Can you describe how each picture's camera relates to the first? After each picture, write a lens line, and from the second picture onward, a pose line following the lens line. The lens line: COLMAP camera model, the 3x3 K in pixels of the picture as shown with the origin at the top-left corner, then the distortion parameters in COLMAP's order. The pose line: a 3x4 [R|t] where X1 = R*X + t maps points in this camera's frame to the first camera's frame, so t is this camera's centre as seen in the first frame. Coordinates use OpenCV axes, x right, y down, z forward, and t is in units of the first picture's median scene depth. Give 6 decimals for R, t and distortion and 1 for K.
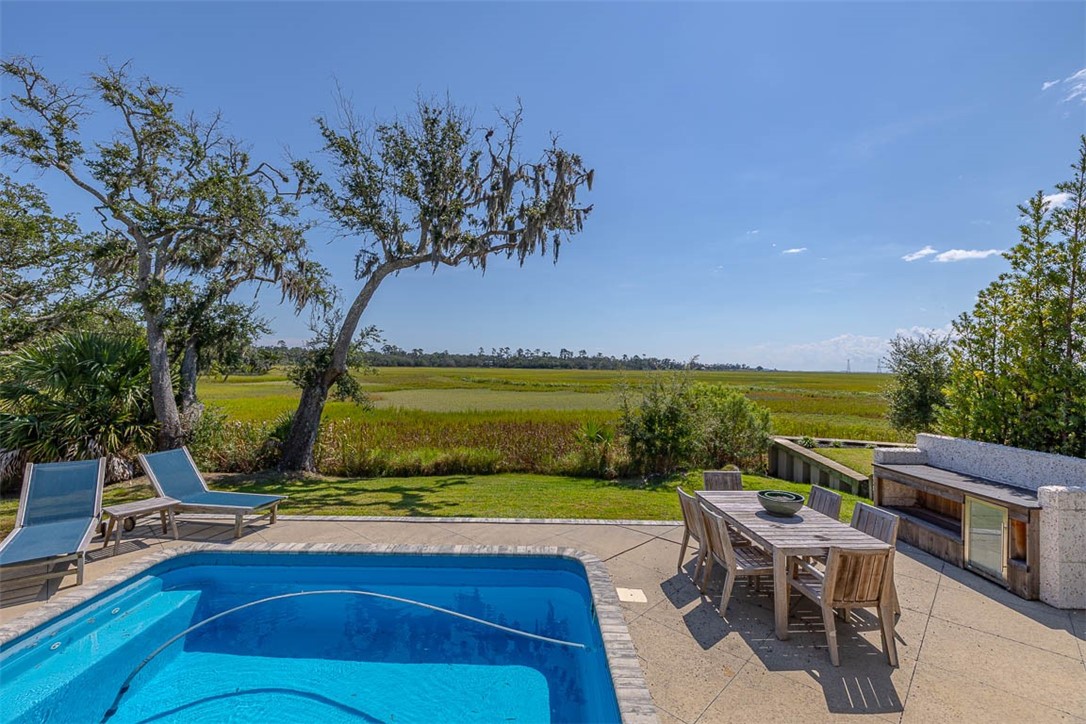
lens RADIAL K [[467.8, 0, 543.6], [0, 467.8, 357.2], [0, 0, 1]] dist [-0.001606, 0.001793]
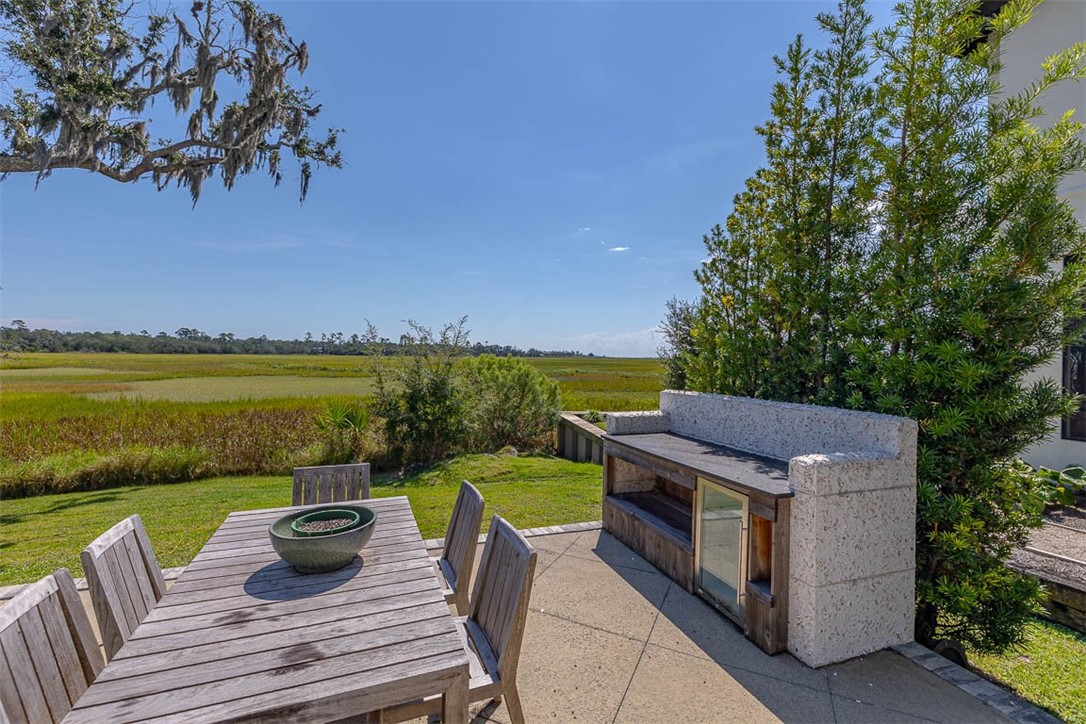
lens RADIAL K [[467.8, 0, 539.8], [0, 467.8, 358.8], [0, 0, 1]] dist [-0.001606, 0.001793]
pose [[0.948351, -0.004918, 0.317184, 0.399732], [-0.004777, 0.999545, 0.029782, 0.095803], [-0.317186, -0.029759, 0.947896, 0.380908]]
